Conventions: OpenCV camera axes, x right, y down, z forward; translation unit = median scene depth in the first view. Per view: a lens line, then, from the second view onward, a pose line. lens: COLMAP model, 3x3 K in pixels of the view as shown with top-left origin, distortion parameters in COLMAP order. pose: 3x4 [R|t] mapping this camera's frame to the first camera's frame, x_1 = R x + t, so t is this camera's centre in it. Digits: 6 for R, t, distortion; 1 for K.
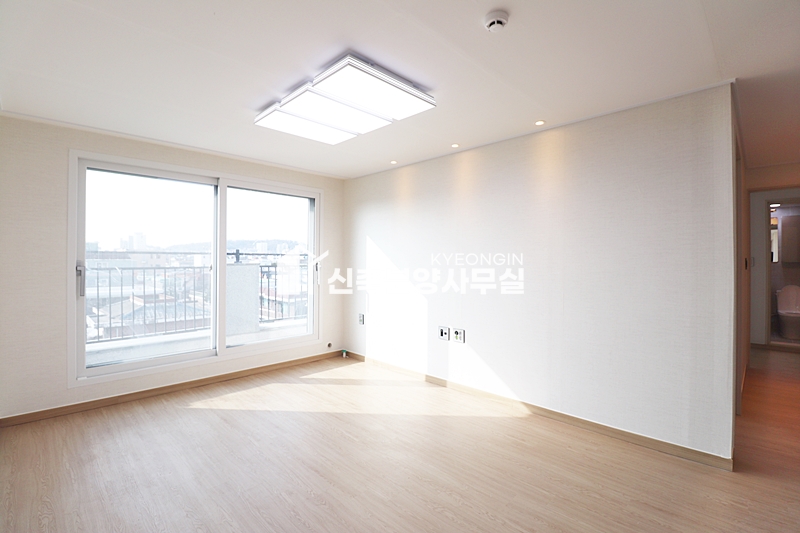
lens RADIAL K [[368.6, 0, 402.3], [0, 368.6, 257.4], [0, 0, 1]] dist [-0.000831, -0.013774]
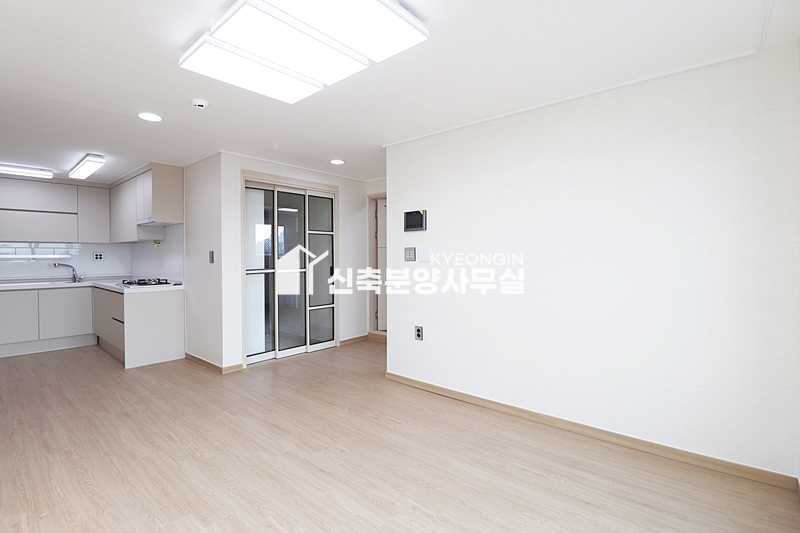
lens RADIAL K [[368.6, 0, 402.3], [0, 368.6, 257.4], [0, 0, 1]] dist [-0.000831, -0.013774]
pose [[-0.996875, 0.000585, -0.078987, -0.251977], [0.000922, 0.999991, -0.004232, 0.018239], [0.078984, -0.004292, -0.996867, 1.366250]]
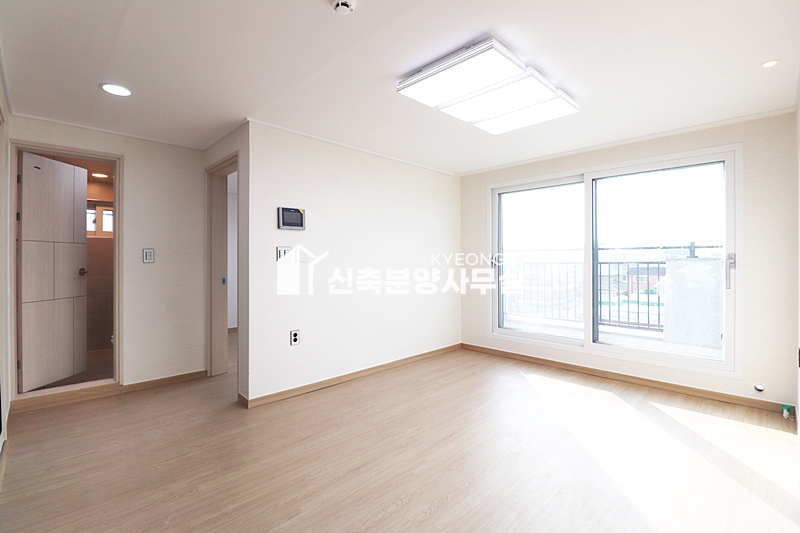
lens RADIAL K [[367.4, 0, 395.8], [0, 367.4, 257.2], [0, 0, 1]] dist [-0.020367, -0.001163]
pose [[-0.023675, -0.007830, -0.999689, 0.629500], [0.008975, 0.999927, -0.008045, 0.023225], [0.999679, -0.009163, -0.023603, 0.596200]]
